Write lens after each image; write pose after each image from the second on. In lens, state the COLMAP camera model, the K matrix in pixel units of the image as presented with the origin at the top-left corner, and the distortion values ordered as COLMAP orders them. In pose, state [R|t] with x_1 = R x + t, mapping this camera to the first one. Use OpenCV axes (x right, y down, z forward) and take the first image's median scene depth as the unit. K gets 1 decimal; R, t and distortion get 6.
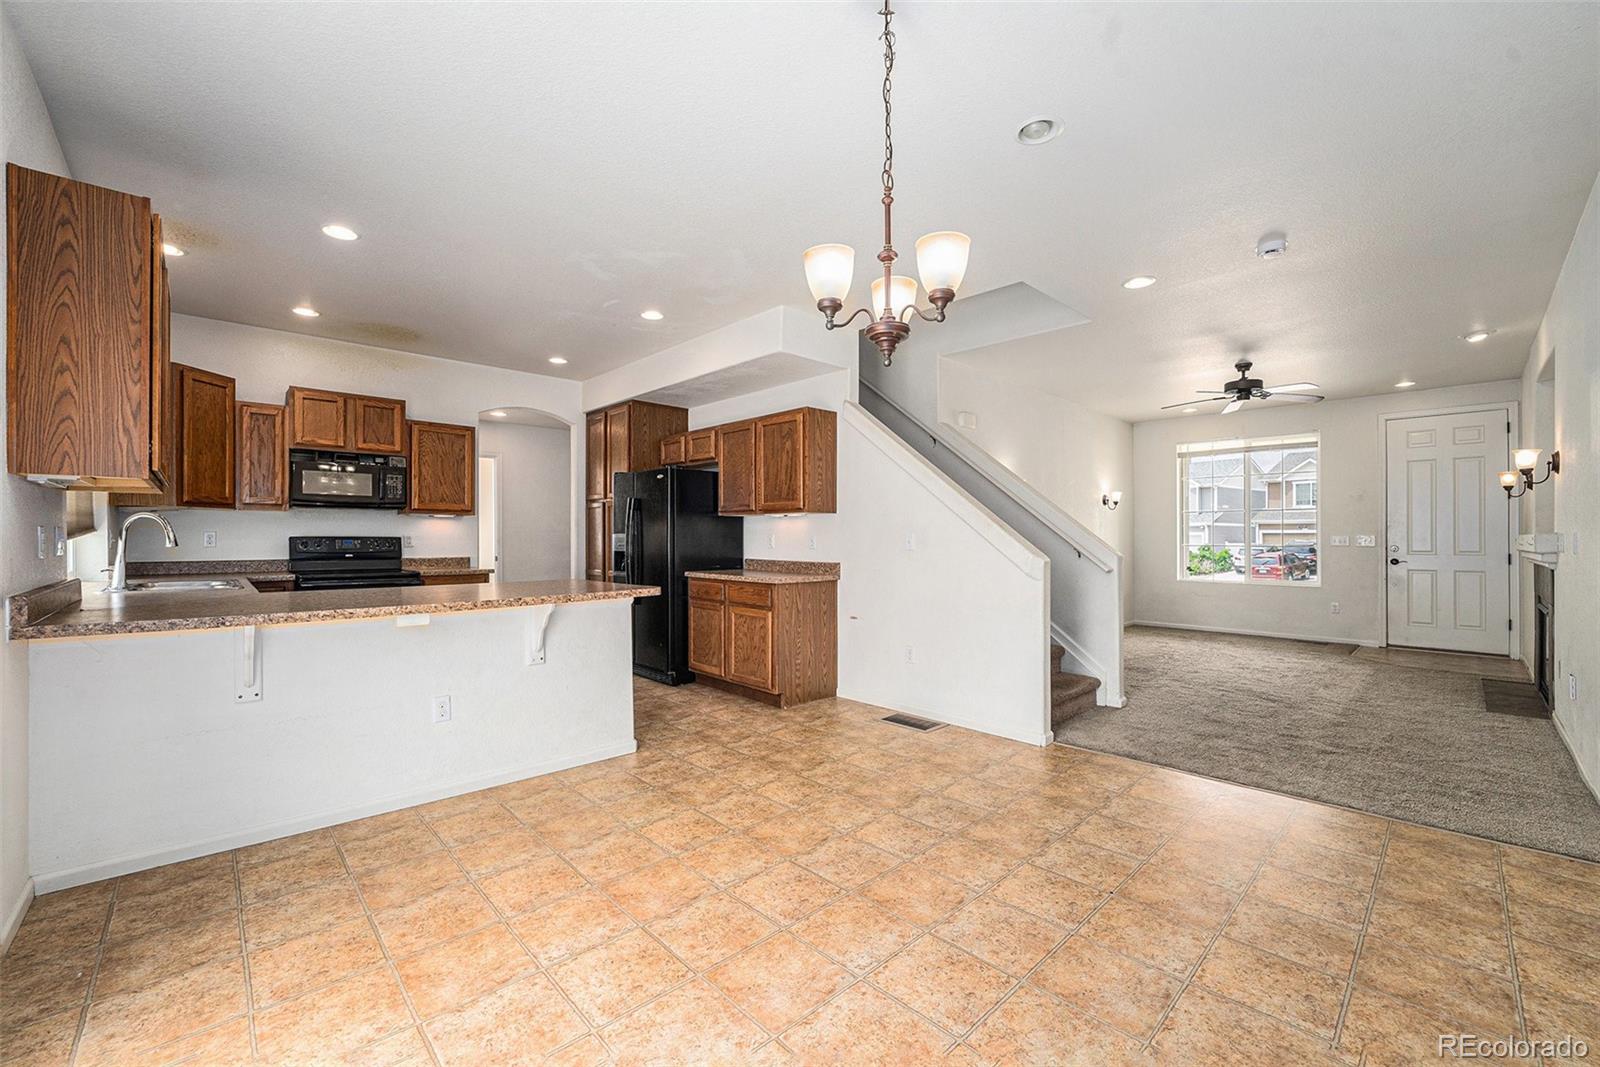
lens RADIAL K [[637.2, 0, 785.8], [0, 637.2, 568.4], [0, 0, 1]] dist [-0.032047, 0.000793]
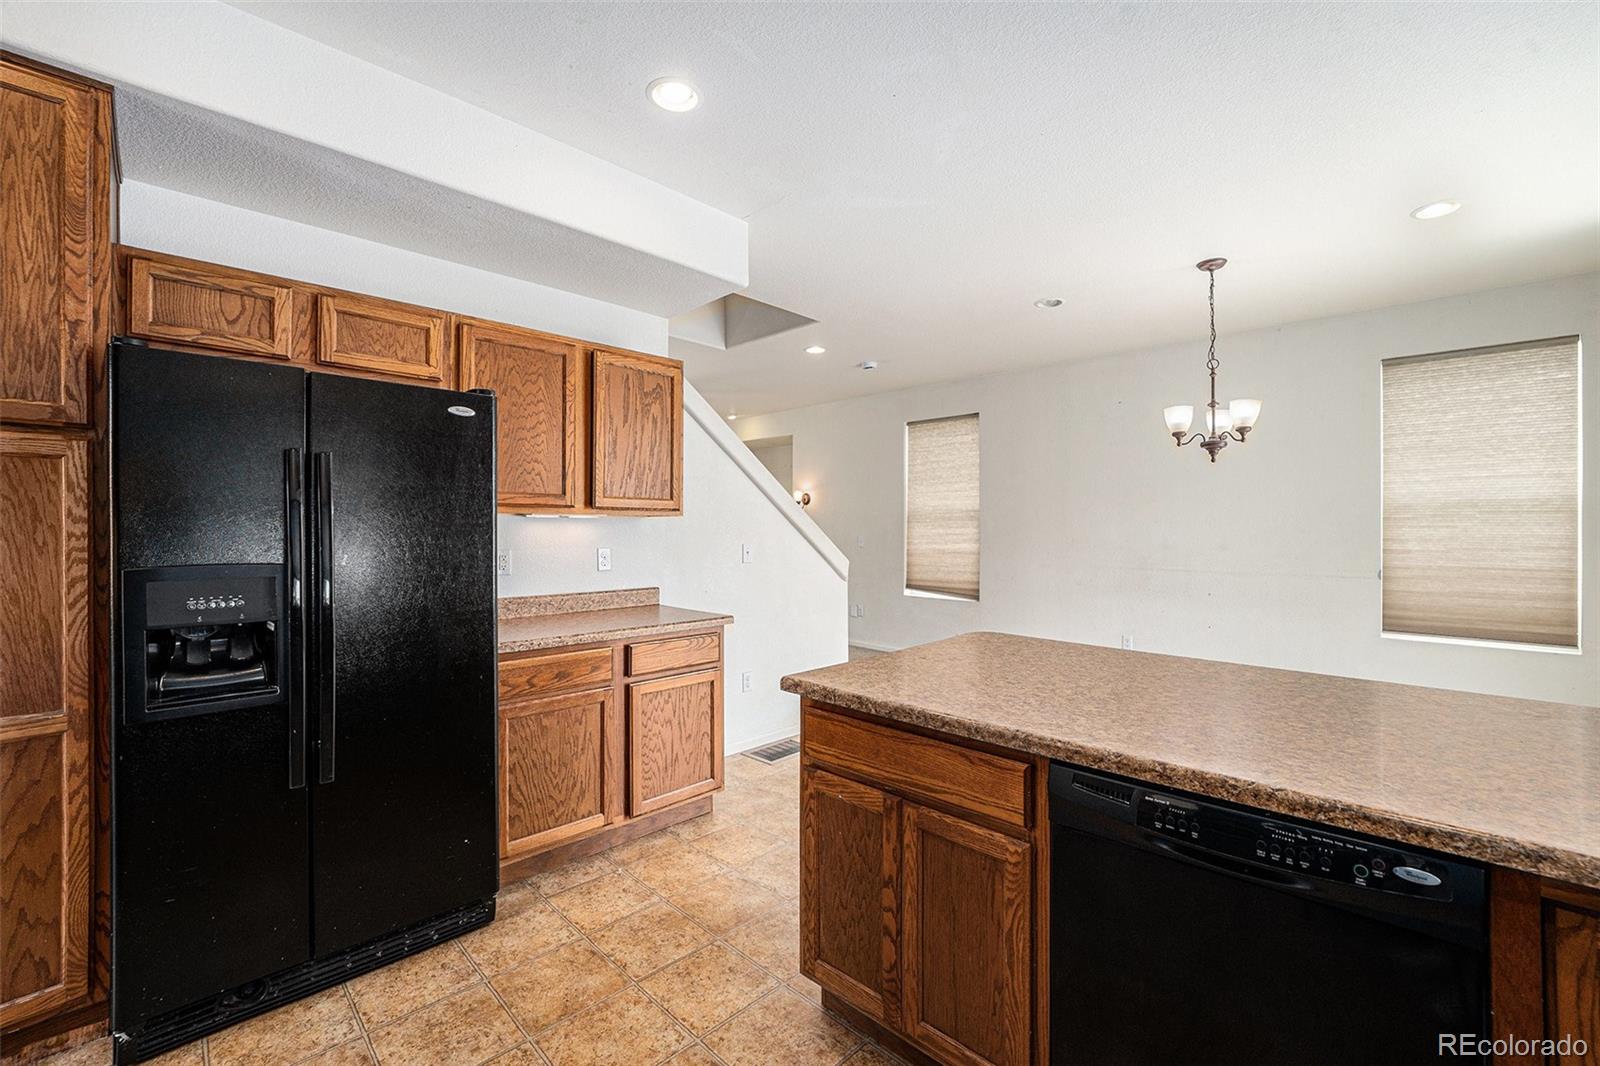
lens RADIAL K [[655.6, 0, 797.6], [0, 655.6, 537.6], [0, 0, 1]] dist [-0.018512, -0.000287]
pose [[-0.047831, -0.008393, 0.998820, -0.692785], [0.037667, 0.999238, 0.010201, -0.071109], [-0.998145, 0.038111, -0.047479, 0.930040]]
